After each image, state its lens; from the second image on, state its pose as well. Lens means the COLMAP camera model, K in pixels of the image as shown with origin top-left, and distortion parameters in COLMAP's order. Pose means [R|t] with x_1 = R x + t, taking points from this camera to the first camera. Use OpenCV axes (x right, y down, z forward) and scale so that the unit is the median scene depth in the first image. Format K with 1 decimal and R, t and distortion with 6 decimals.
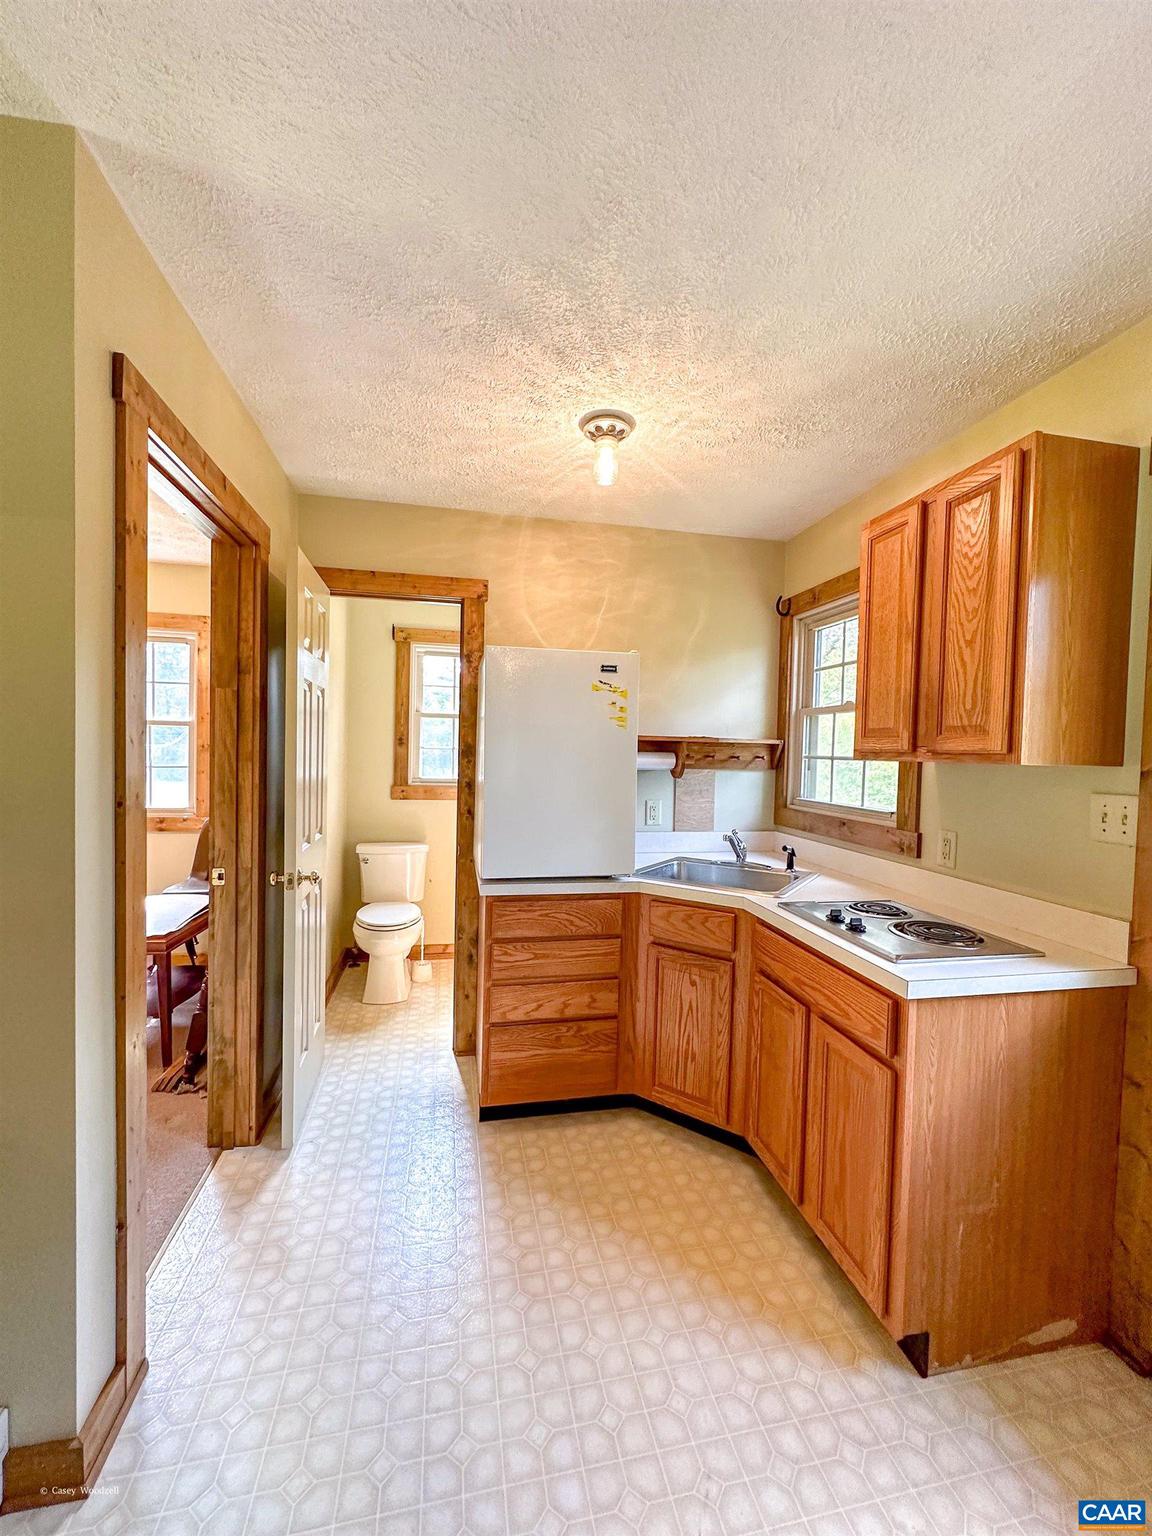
lens RADIAL K [[615.2, 0, 565.6], [0, 615.2, 775.0], [0, 0, 1]] dist [-0.001788, -0.000009]
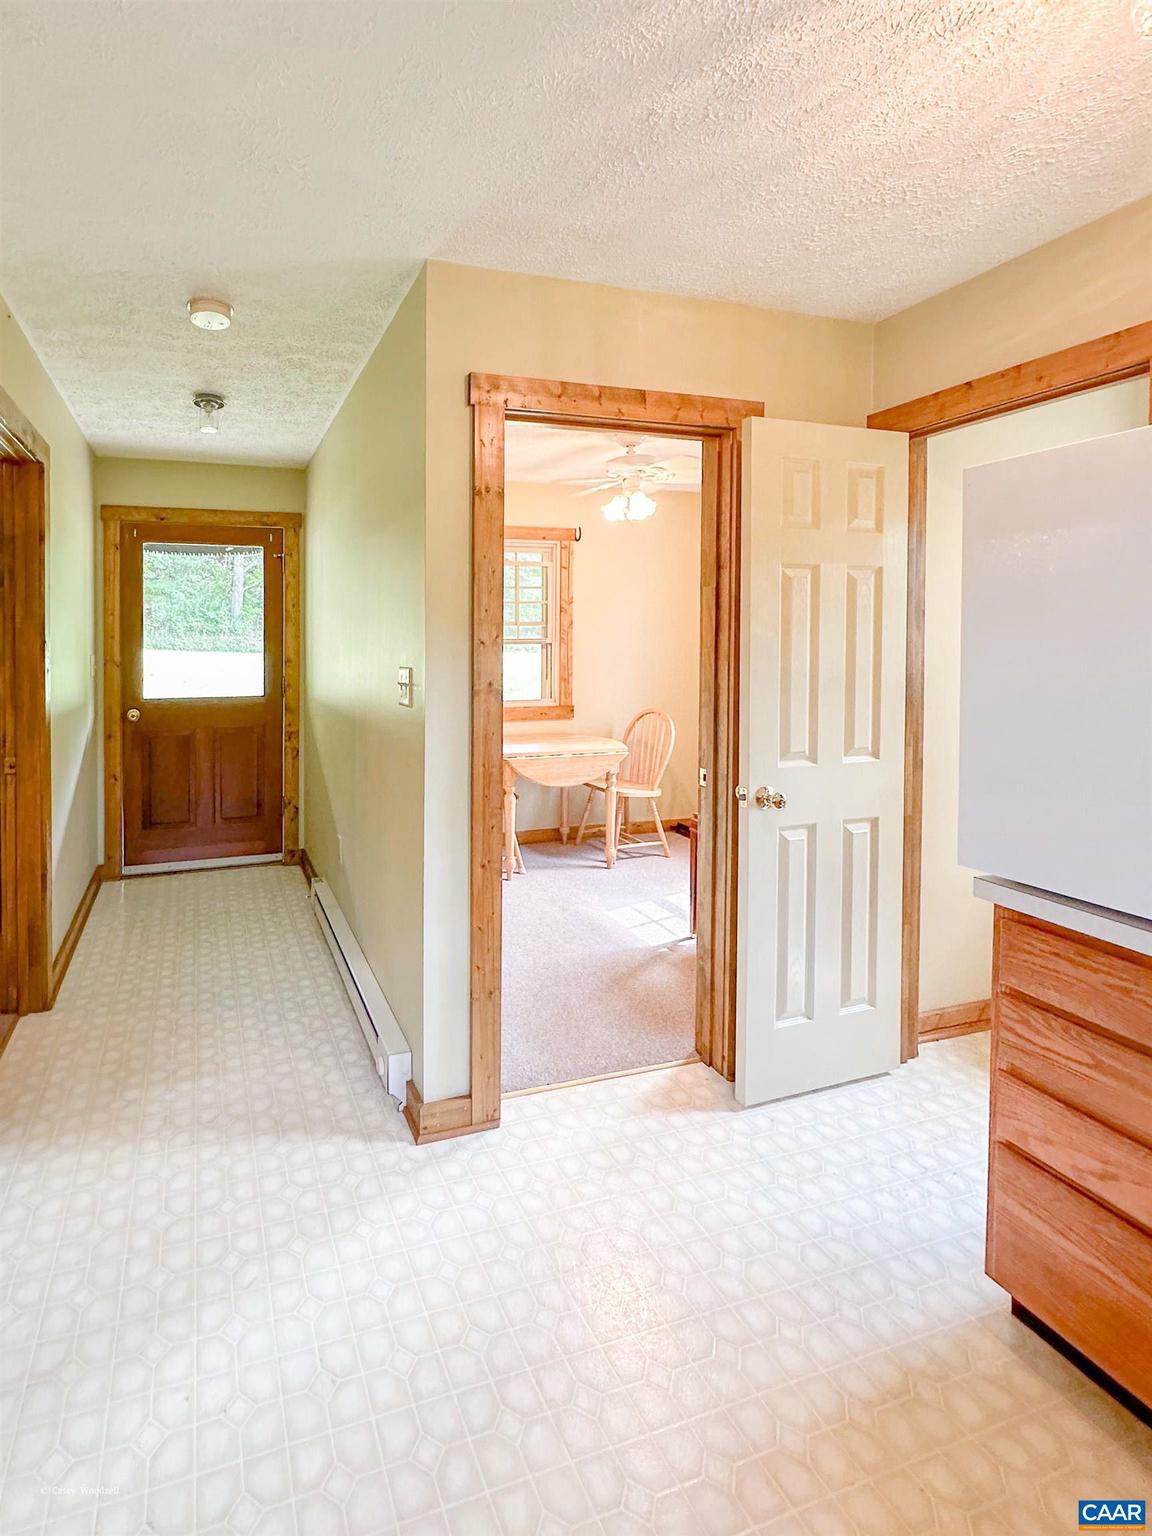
lens RADIAL K [[648.8, 0, 375.0], [0, 648.8, 650.9], [0, 0, 1]] dist [-0.000829, -0.000060]
pose [[0.081957, -0.005506, -0.996621, 0.439683], [-0.038061, 0.999238, -0.008650, -0.007303], [0.995909, 0.038641, 0.081685, 0.394690]]
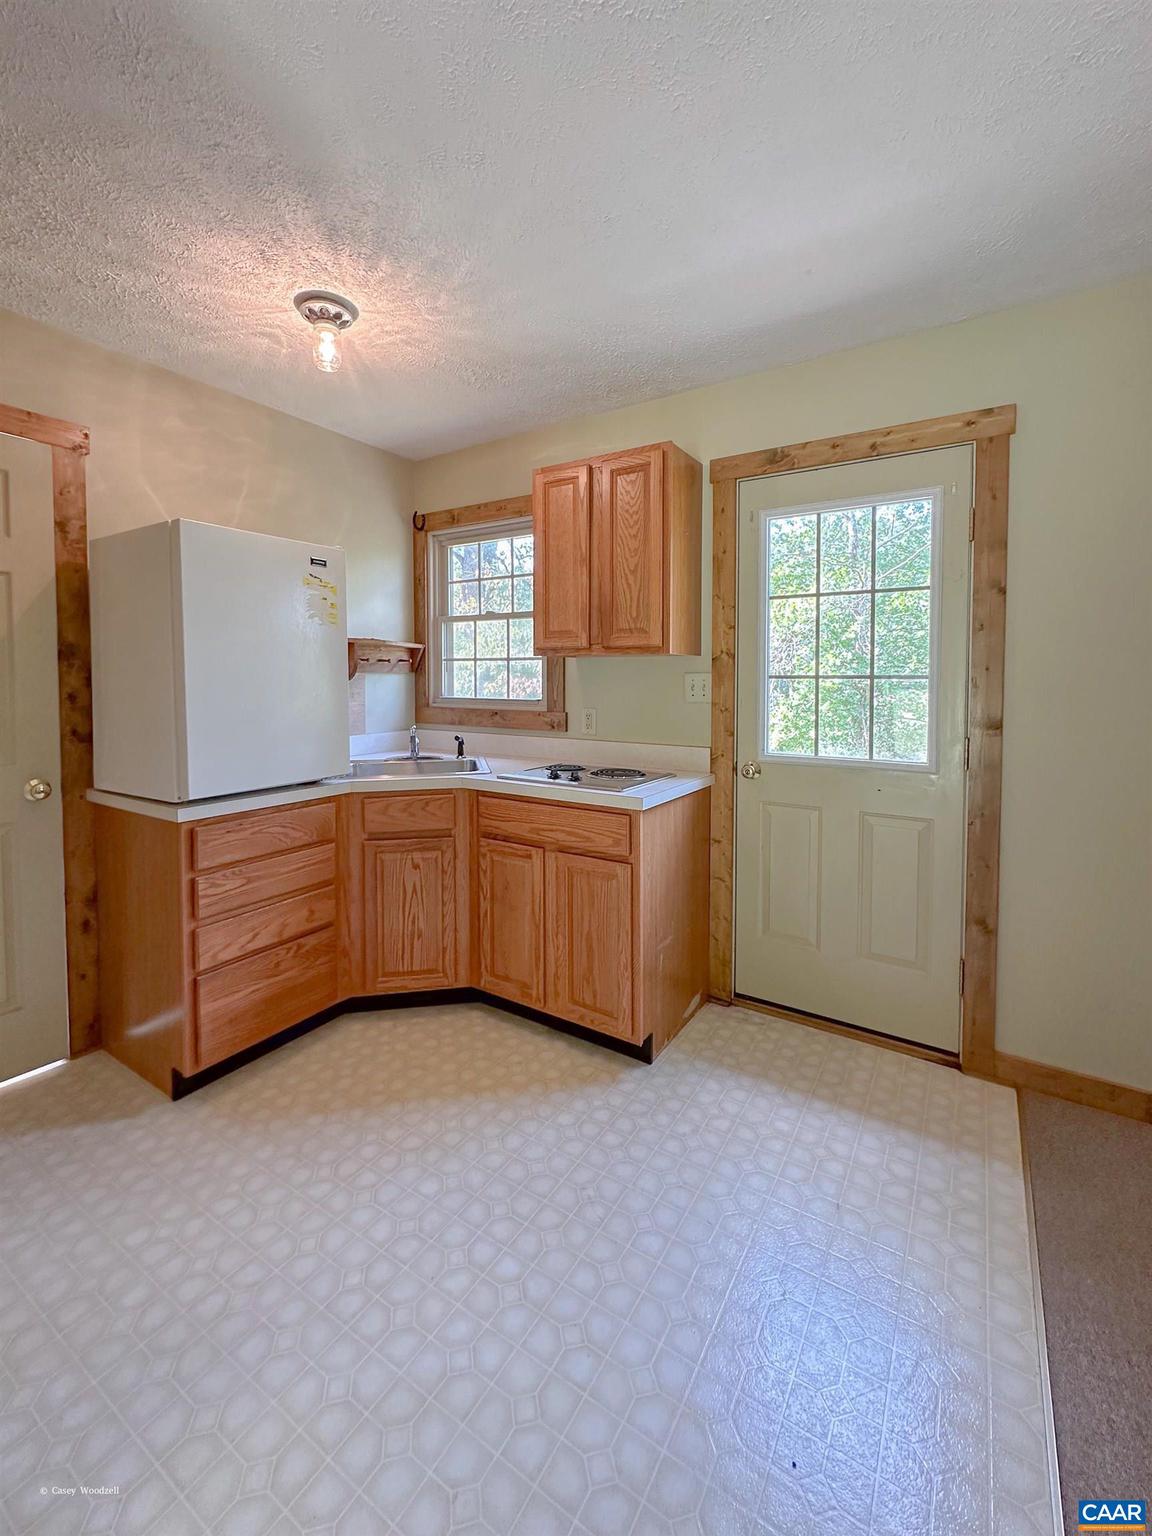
lens RADIAL K [[653.5, 0, 553.0], [0, 653.5, 705.5], [0, 0, 1]] dist [-0.004060, -0.000258]
pose [[0.701233, -0.047513, 0.711348, -0.417344], [0.039159, 0.998837, 0.028113, 0.036395], [-0.711856, 0.008142, 0.702278, 0.030397]]
